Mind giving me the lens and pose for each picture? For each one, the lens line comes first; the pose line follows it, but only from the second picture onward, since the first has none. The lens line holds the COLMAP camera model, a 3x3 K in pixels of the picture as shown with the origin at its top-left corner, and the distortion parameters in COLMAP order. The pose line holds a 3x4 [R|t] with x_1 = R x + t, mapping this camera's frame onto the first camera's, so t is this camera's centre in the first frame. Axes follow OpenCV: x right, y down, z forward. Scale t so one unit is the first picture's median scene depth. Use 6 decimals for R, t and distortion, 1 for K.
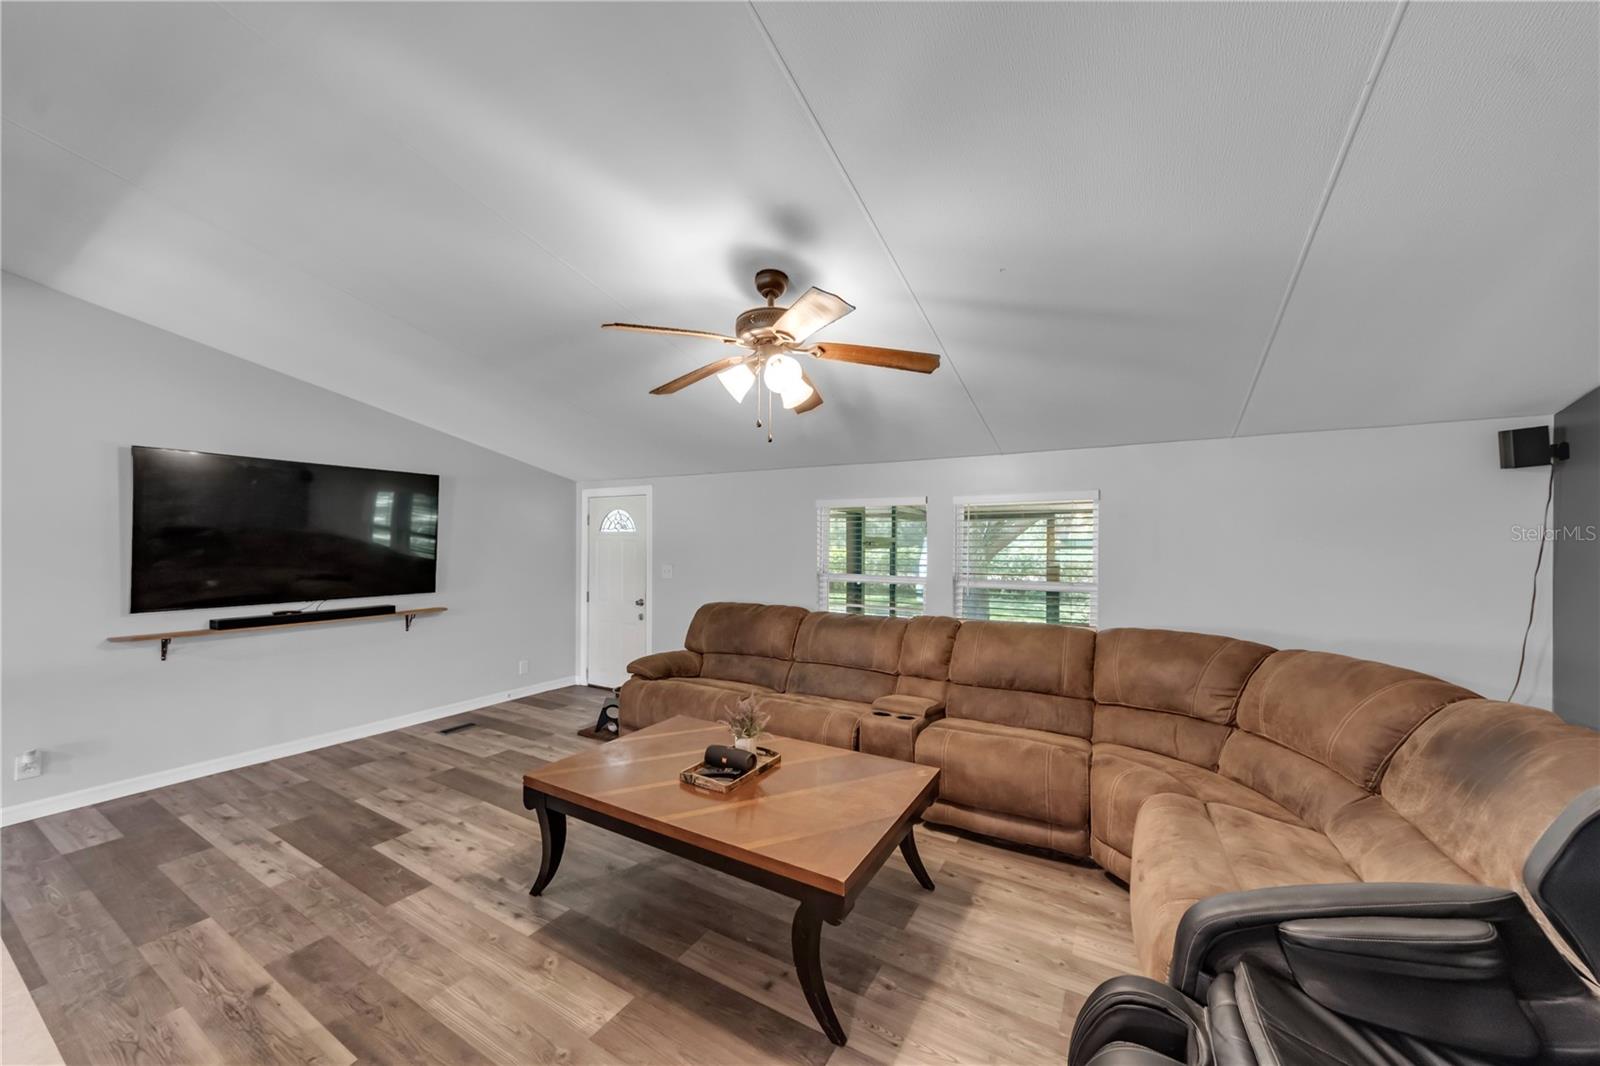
lens RADIAL K [[578.1, 0, 781.8], [0, 578.1, 544.9], [0, 0, 1]] dist [0.003288, -0.000951]
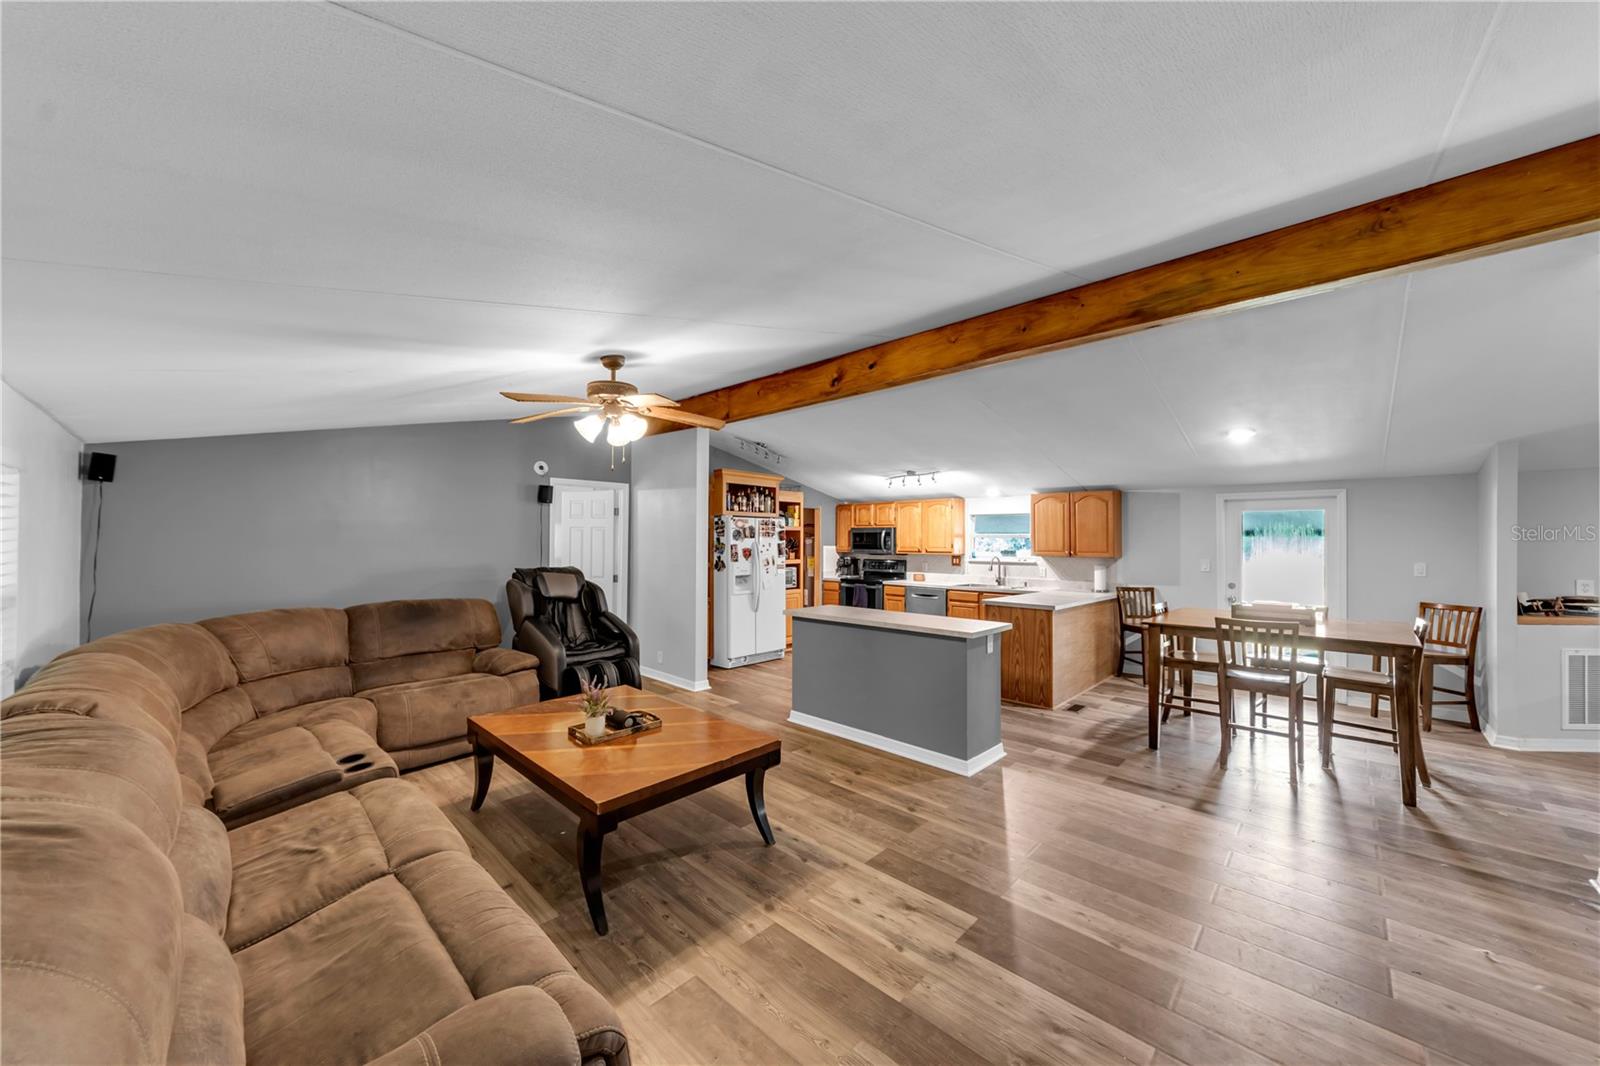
lens RADIAL K [[578.1, 0, 791.2], [0, 578.1, 531.6], [0, 0, 1]] dist [0.003288, -0.000951]
pose [[-0.975851, -0.006562, 0.218341, -0.499160], [-0.007959, 0.999953, -0.005518, -0.016026], [-0.218294, -0.007122, -0.975857, 1.486925]]
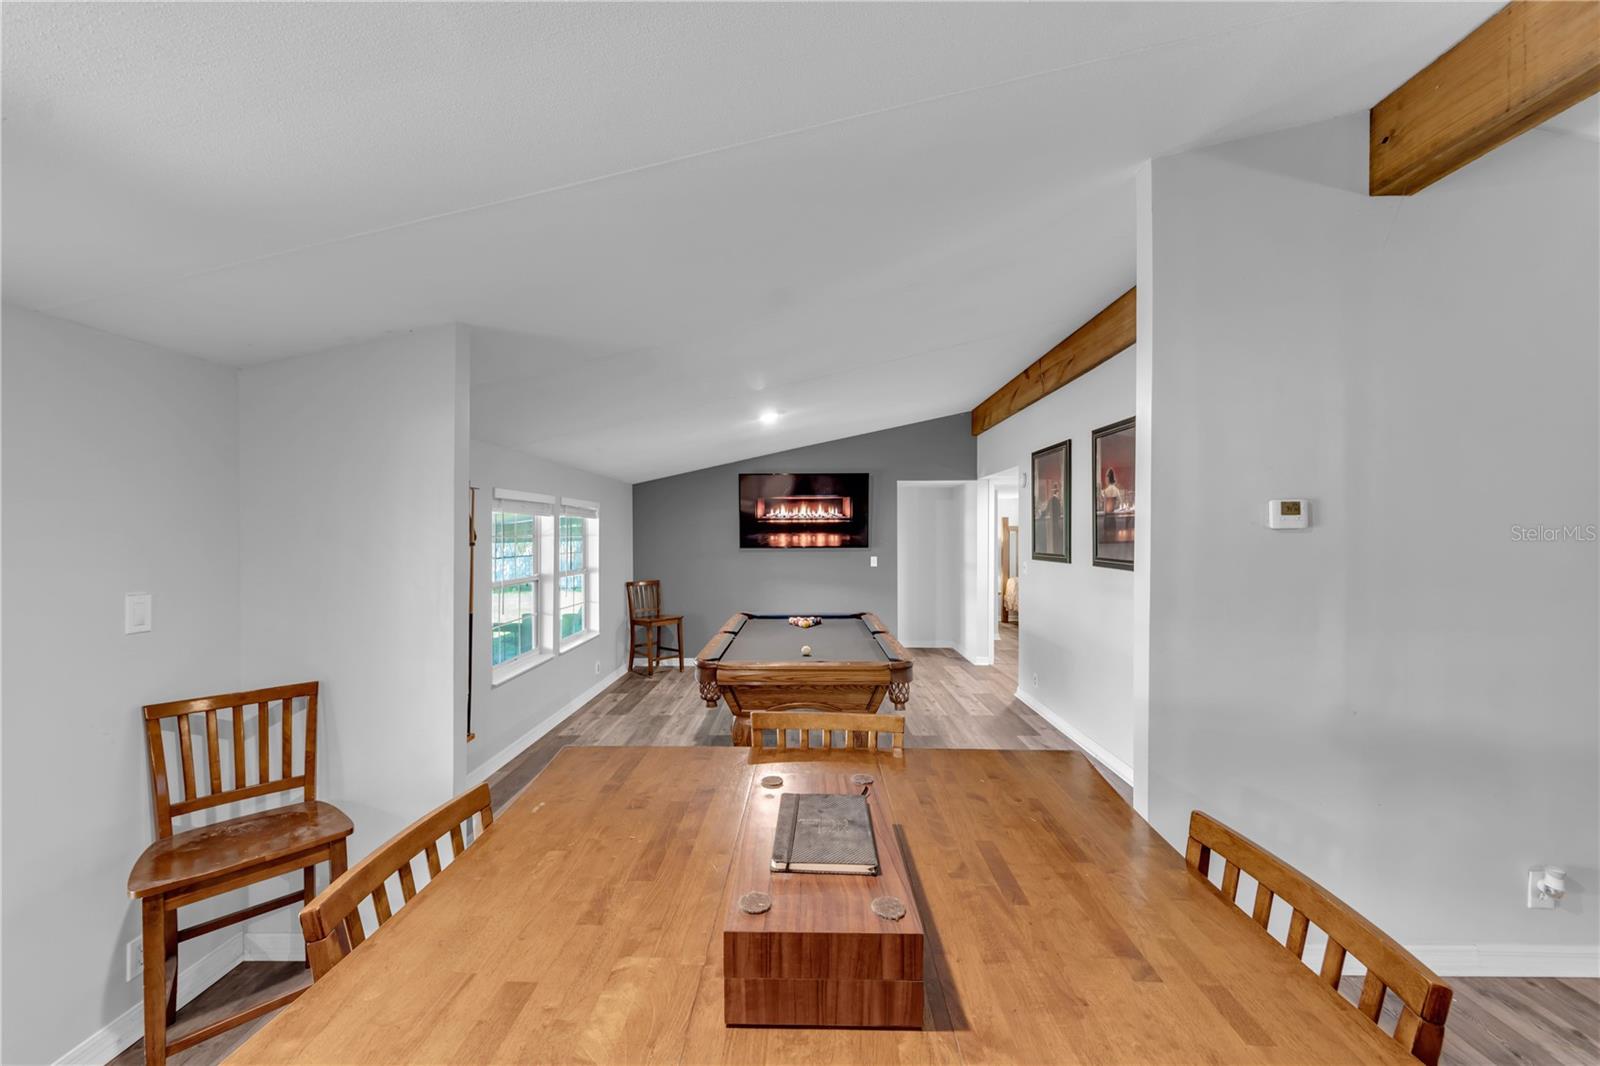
lens RADIAL K [[612.1, 0, 798.4], [0, 612.1, 540.6], [0, 0, 1]] dist [0.001601, -0.001688]
pose [[0.499435, 0.001289, -0.866350, -0.983908], [-0.002068, 0.999998, 0.000296, -0.003273], [0.866349, 0.001644, 0.499436, -0.034207]]
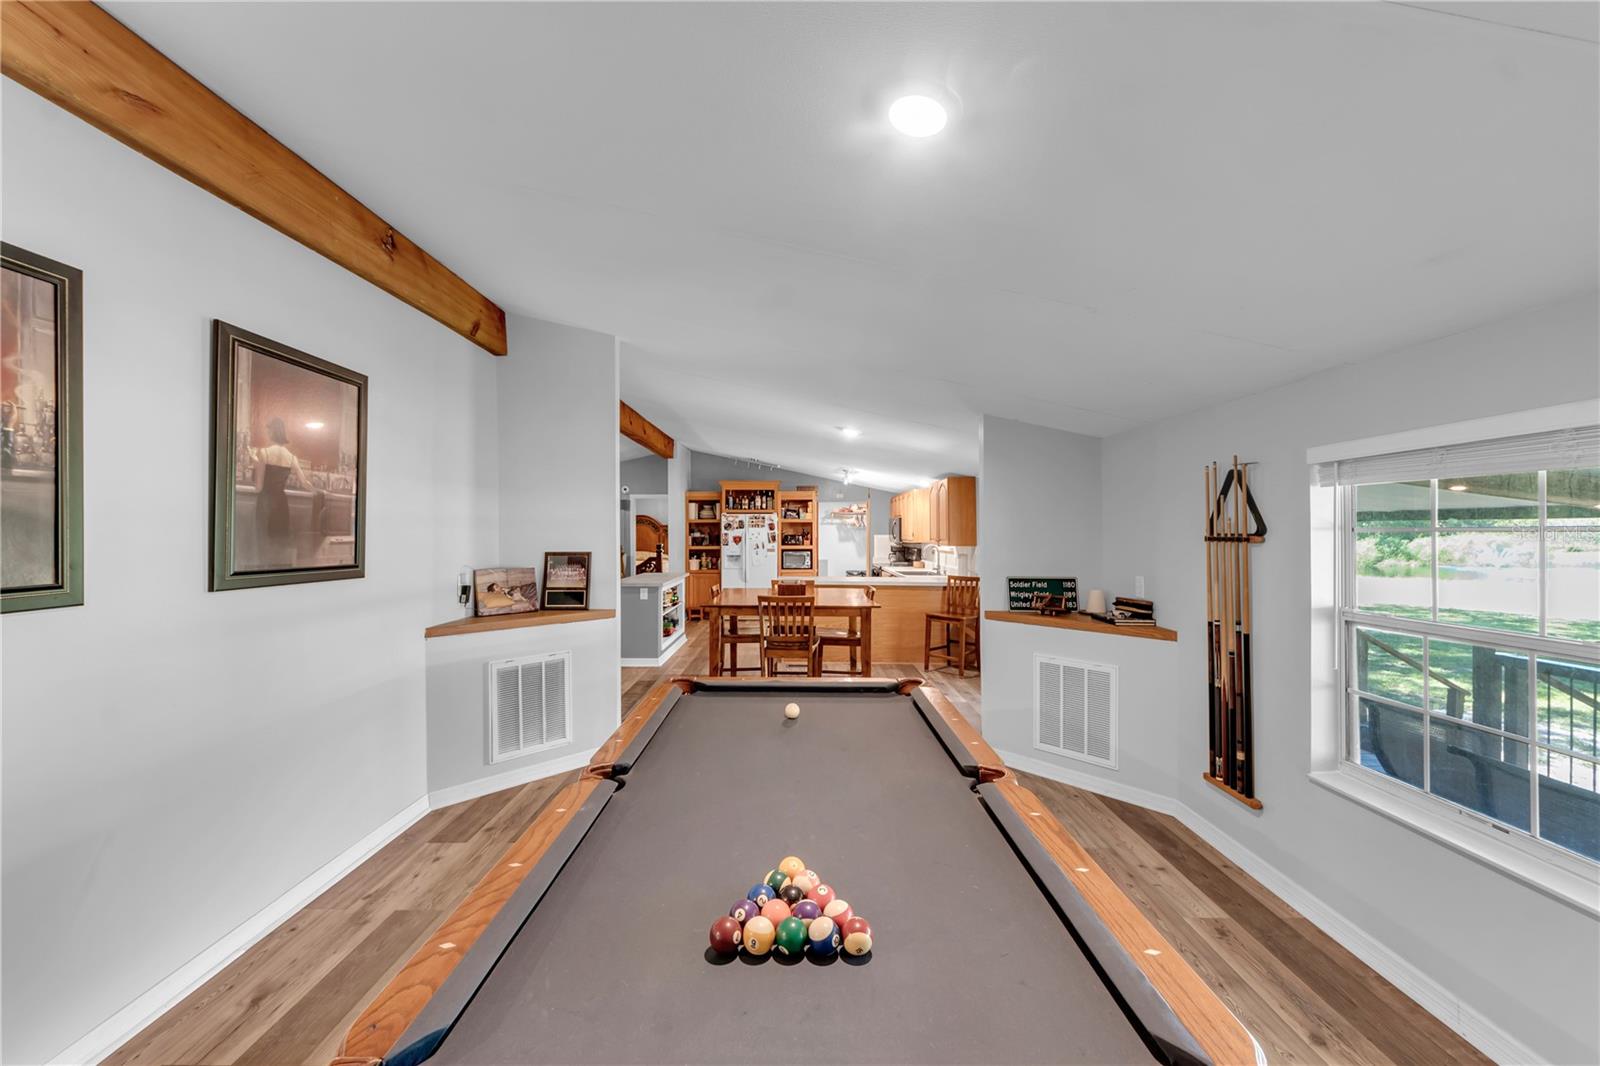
lens RADIAL K [[612.1, 0, 798.8], [0, 612.1, 527.6], [0, 0, 1]] dist [0.001601, -0.001688]
pose [[-0.516521, -0.000026, 0.856275, -2.511900], [0.004022, 0.999989, 0.002457, -0.015513], [-0.856265, 0.004713, -0.516515, 0.869231]]
